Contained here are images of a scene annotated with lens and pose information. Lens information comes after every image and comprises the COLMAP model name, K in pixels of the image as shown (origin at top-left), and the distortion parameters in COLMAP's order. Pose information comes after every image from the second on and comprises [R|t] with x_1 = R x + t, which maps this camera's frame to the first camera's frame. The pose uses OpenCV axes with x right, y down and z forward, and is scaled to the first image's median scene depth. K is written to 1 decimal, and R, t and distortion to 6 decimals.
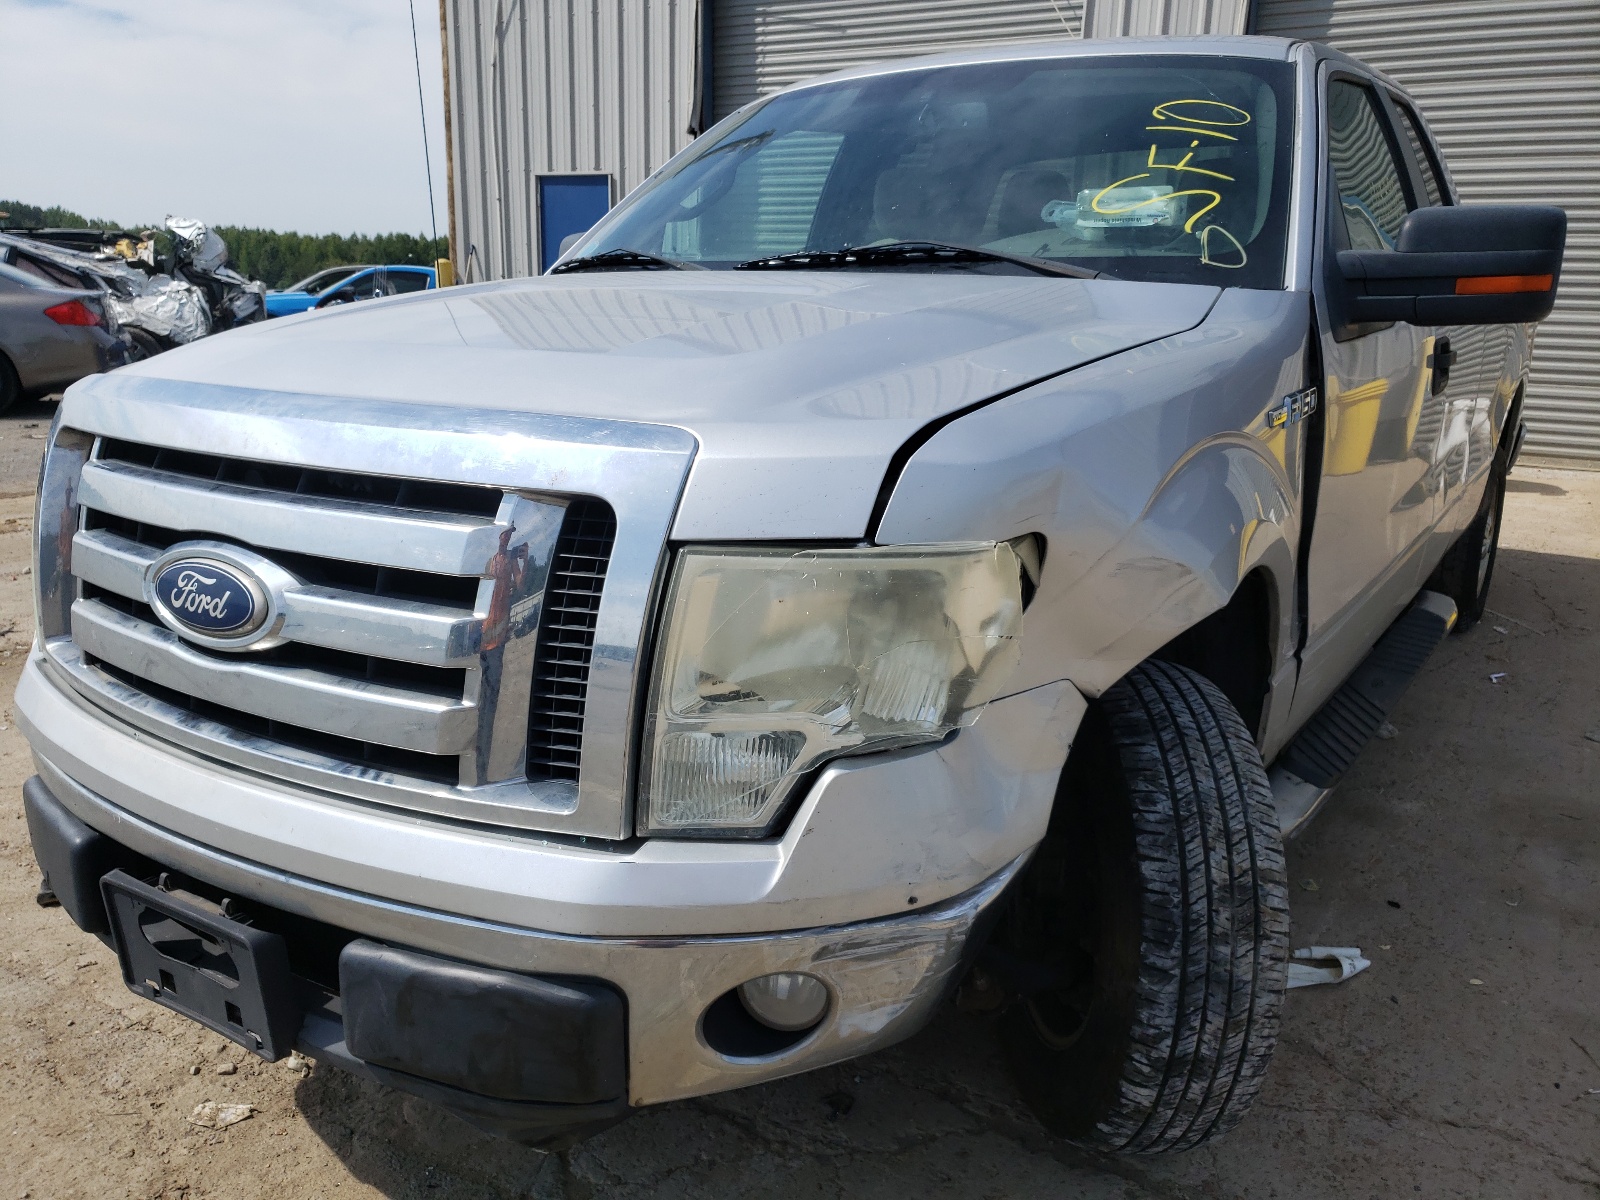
lens RADIAL K [[1238.0, 0, 783.6], [0, 1238.0, 597.9], [0, 0, 1]] dist [0.039426, -0.006659]
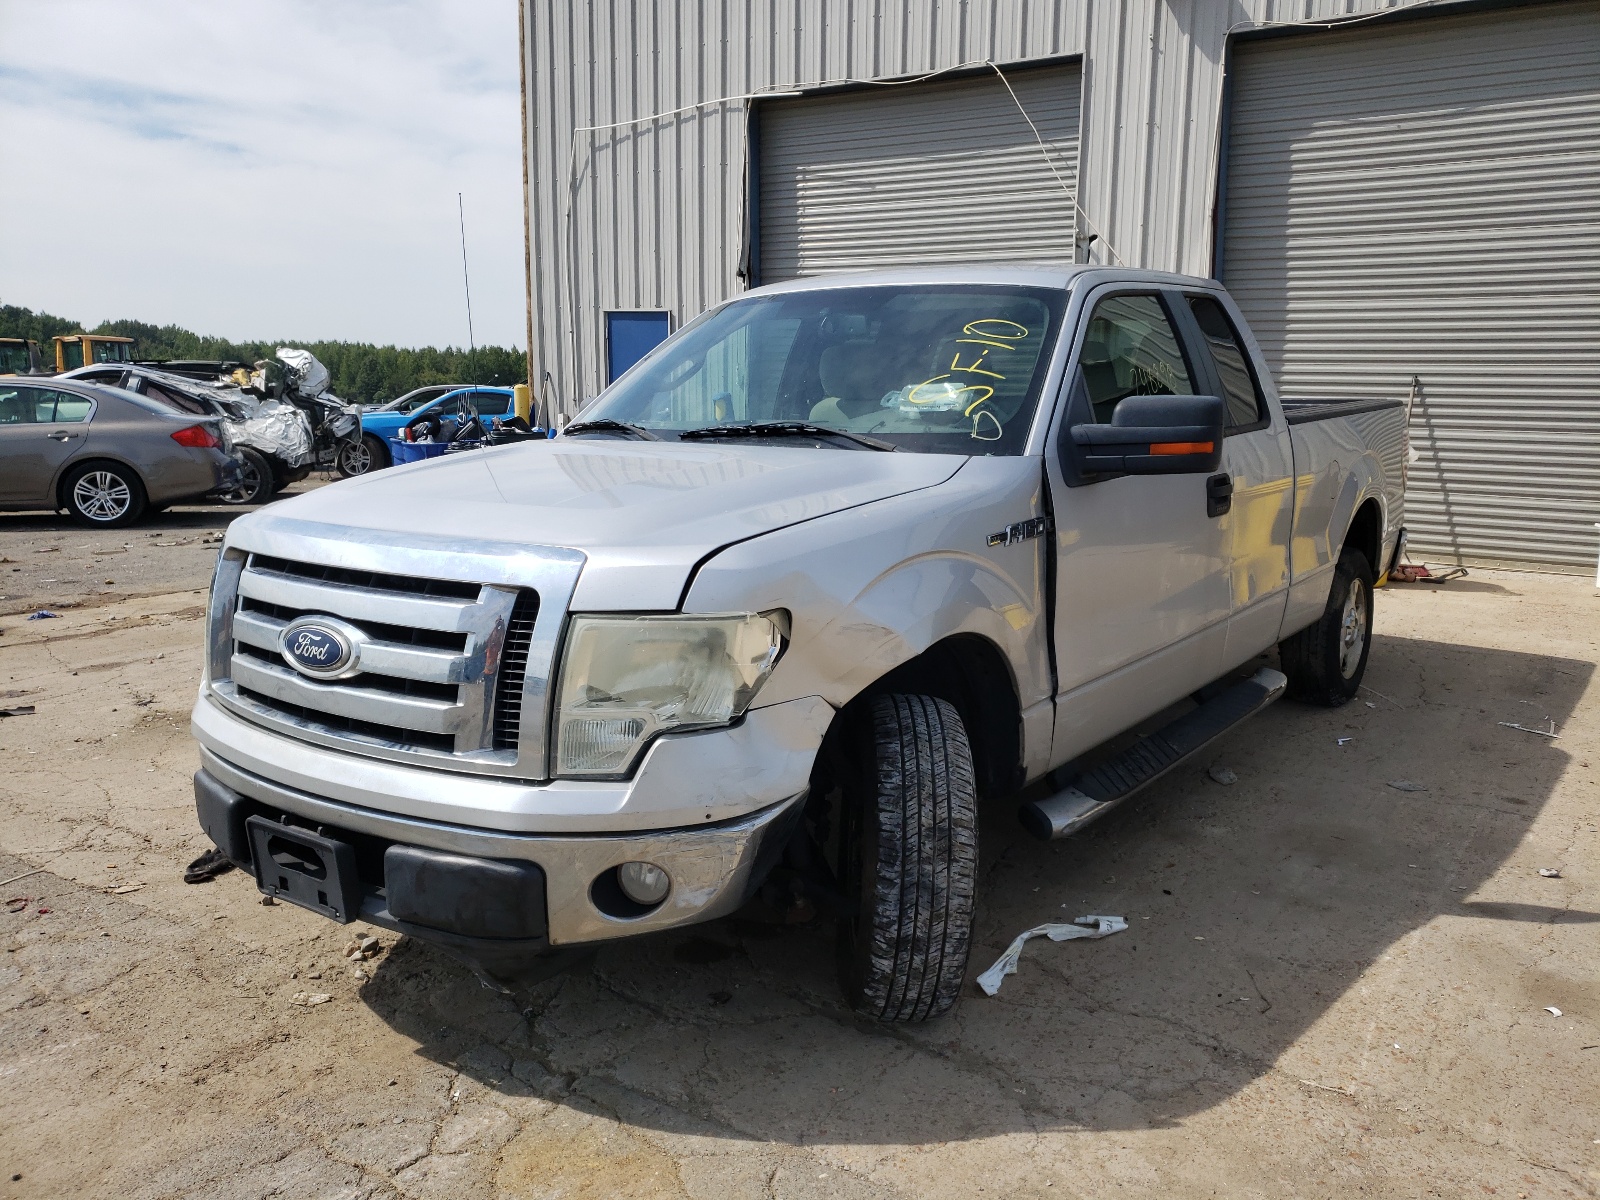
lens RADIAL K [[1238.0, 0, 815.2], [0, 1238.0, 600.3], [0, 0, 1]] dist [0.039426, -0.006659]
pose [[0.999202, -0.000820, -0.039929, 0.231521], [-0.002362, 0.996825, -0.079586, 0.055232], [0.039867, 0.079616, 0.996028, -0.541313]]
